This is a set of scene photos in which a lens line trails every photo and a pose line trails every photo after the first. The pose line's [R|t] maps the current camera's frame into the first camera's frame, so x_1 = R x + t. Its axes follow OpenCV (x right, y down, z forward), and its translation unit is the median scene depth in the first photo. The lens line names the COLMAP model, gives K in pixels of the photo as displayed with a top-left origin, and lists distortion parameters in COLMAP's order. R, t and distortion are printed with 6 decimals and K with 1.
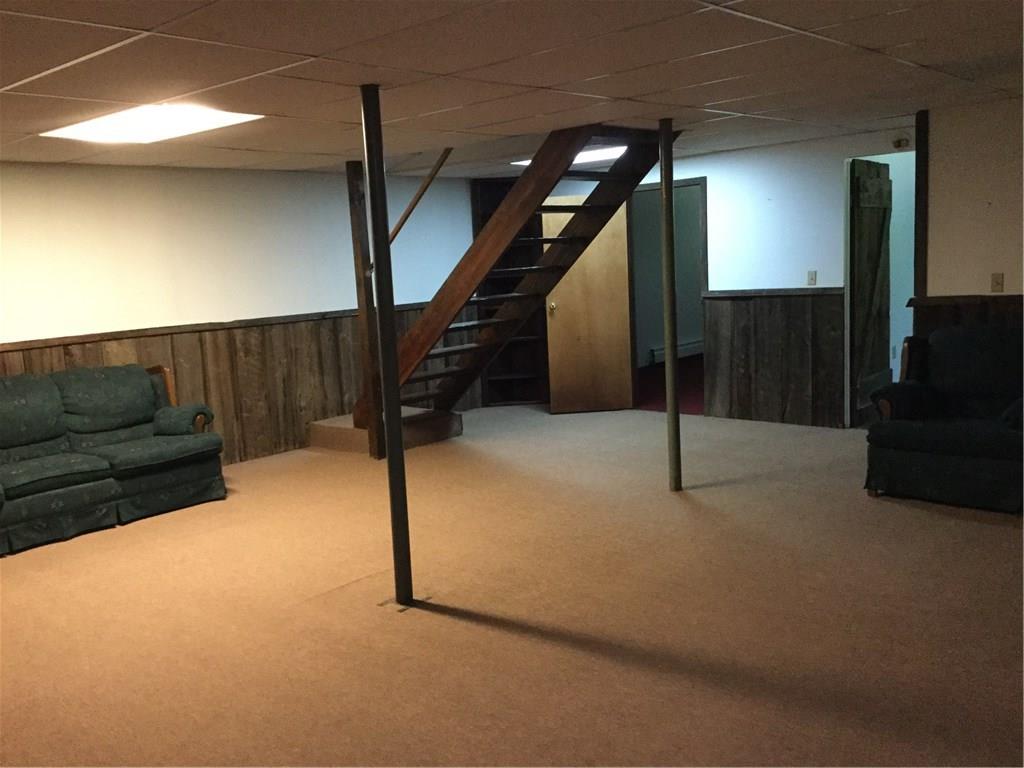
lens RADIAL K [[929.9, 0, 512.0], [0, 929.9, 384.0], [0, 0, 1]] dist [0.011336, 0.003933]
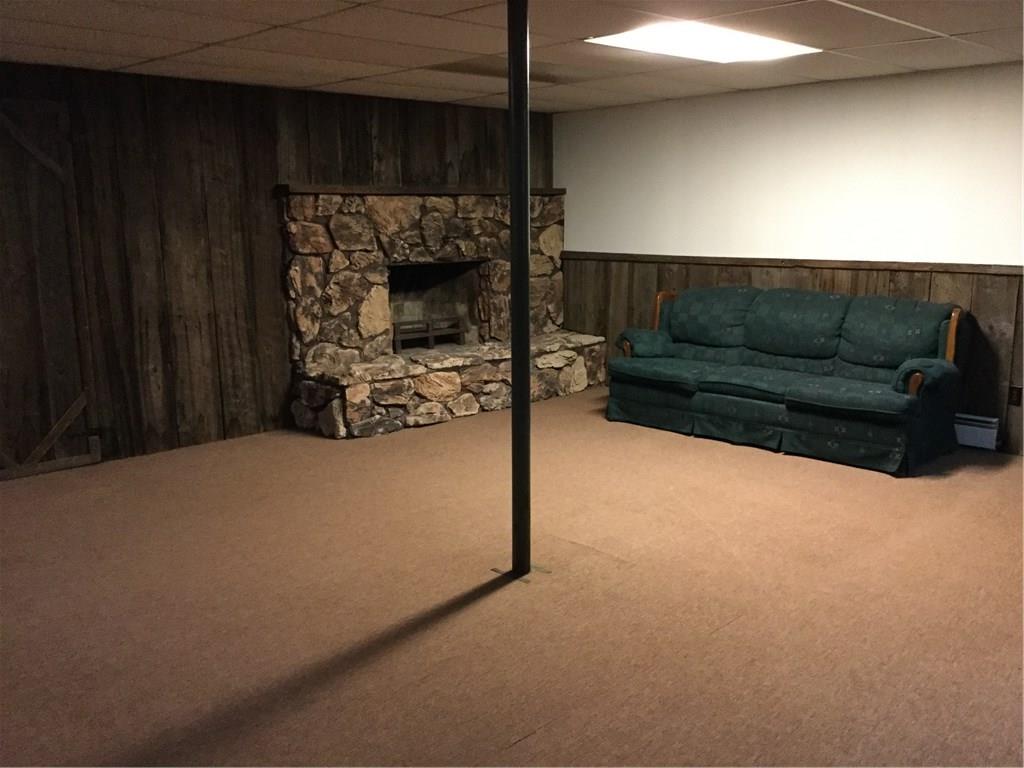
lens RADIAL K [[929.9, 0, 512.0], [0, 929.9, 384.0], [0, 0, 1]] dist [0.011336, 0.003933]
pose [[-0.060587, 0.240062, -0.968865, 0.518047], [-0.127966, 0.960771, 0.246058, -0.121343], [0.989926, 0.138890, -0.027491, 0.696868]]
